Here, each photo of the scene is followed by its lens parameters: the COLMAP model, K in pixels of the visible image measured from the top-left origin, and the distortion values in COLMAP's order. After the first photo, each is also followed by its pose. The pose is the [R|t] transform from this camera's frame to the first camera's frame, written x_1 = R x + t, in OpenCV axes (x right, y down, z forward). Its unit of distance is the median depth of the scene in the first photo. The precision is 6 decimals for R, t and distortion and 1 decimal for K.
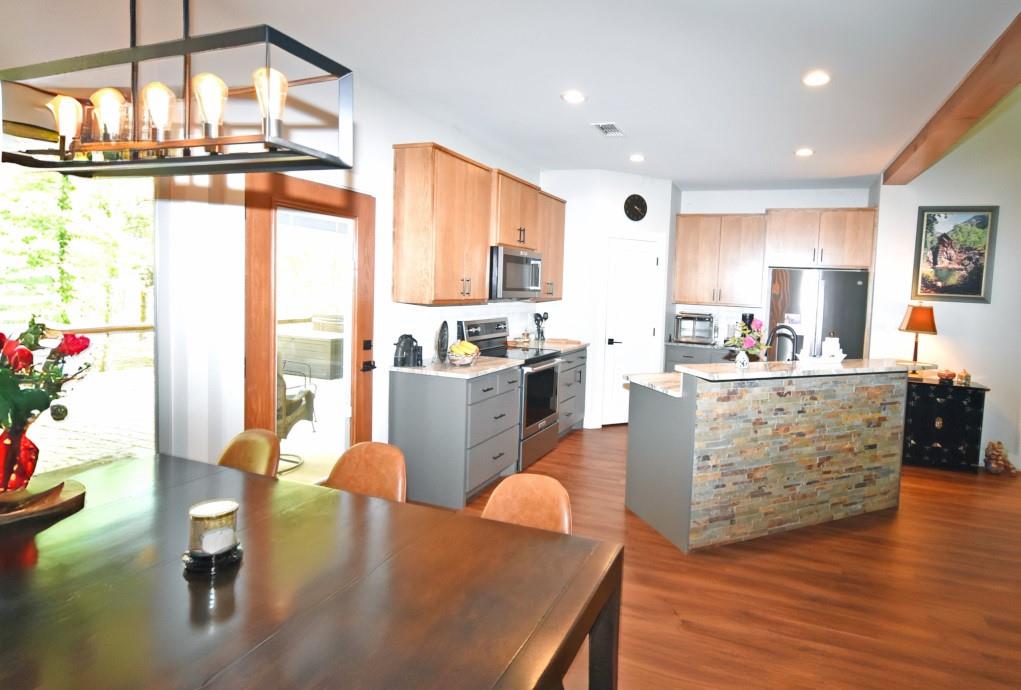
lens RADIAL K [[508.0, 0, 605.3], [0, 508.0, 313.9], [0, 0, 1]] dist [0.000347, 0.000050]
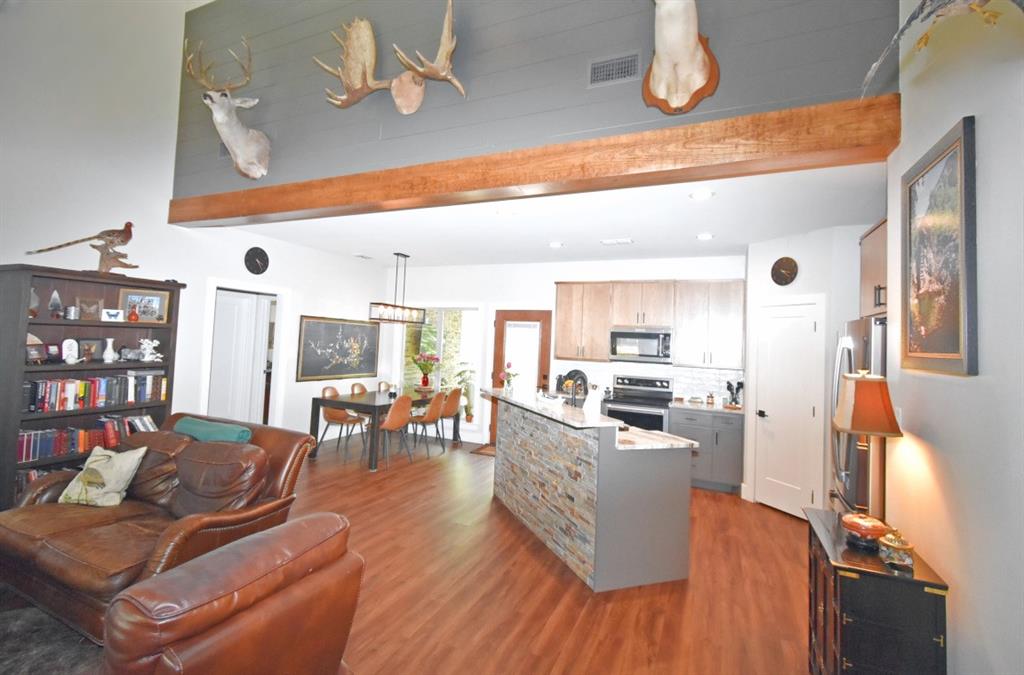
lens RADIAL K [[477.1, 0, 509.5], [0, 477.1, 319.1], [0, 0, 1]] dist [0.001222, 0.000170]
pose [[-0.079721, -0.093500, -0.992422, 1.610155], [-0.100944, 0.991230, -0.085279, 0.003390], [0.991693, 0.093381, -0.088460, 0.994680]]
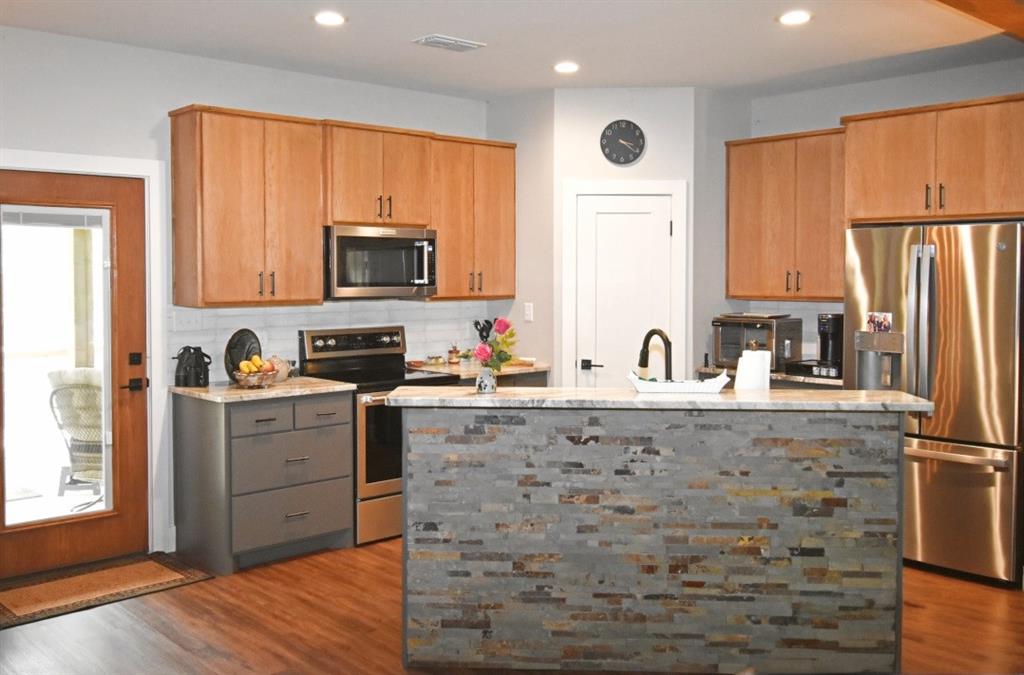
lens RADIAL K [[910.2, 0, 510.6], [0, 910.2, 296.4], [0, 0, 1]] dist [-0.003502, -0.002776]
pose [[0.878958, -0.030033, -0.475953, 0.761717], [0.011760, 0.999077, -0.041324, 0.028318], [0.476755, 0.030724, 0.878499, -0.008223]]
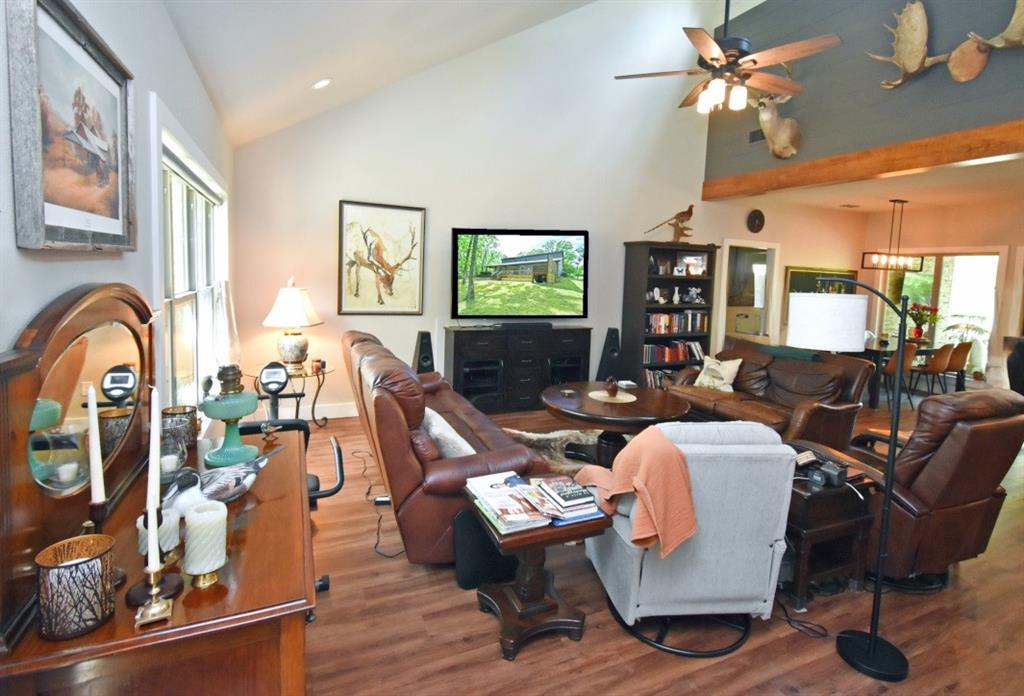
lens RADIAL K [[521.3, 0, 515.2], [0, 521.3, 315.9], [0, 0, 1]] dist [-0.000133, -0.000231]
pose [[-0.725342, -0.011974, -0.688285, 2.285140], [-0.105981, 0.989871, 0.094466, 0.039945], [0.680182, 0.141466, -0.719264, 0.871973]]
